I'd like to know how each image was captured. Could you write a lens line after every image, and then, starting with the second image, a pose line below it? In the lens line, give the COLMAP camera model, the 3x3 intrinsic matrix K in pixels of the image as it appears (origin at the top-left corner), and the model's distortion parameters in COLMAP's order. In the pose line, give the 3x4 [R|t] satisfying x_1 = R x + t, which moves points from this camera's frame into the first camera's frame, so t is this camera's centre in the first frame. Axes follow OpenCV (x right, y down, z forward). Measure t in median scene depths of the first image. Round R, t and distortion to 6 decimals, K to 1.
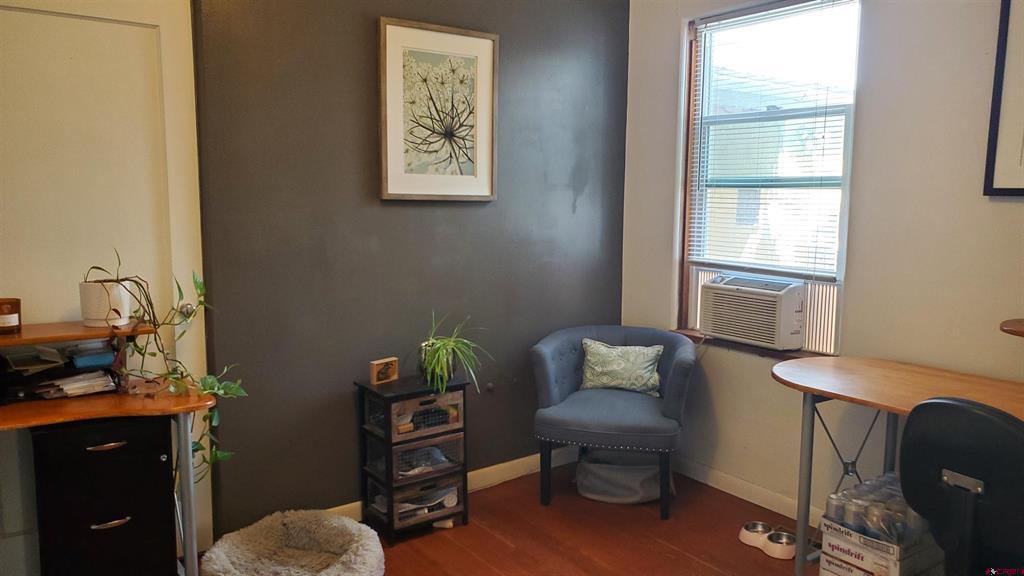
lens RADIAL K [[765.5, 0, 514.5], [0, 765.5, 287.4], [0, 0, 1]] dist [0.058227, -0.016090]
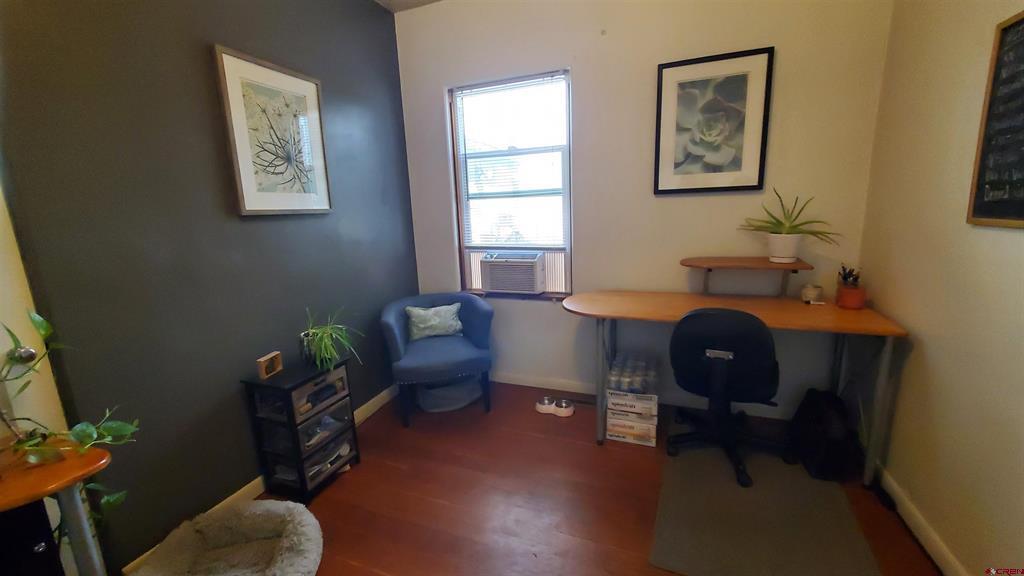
lens RADIAL K [[405.2, 0, 509.1], [0, 405.2, 286.9], [0, 0, 1]] dist [-0.006390, 0.001730]
pose [[0.840053, -0.143527, 0.523174, -0.167581], [0.111178, 0.989446, 0.092928, -0.023401], [-0.530990, -0.019899, 0.847144, 0.292788]]
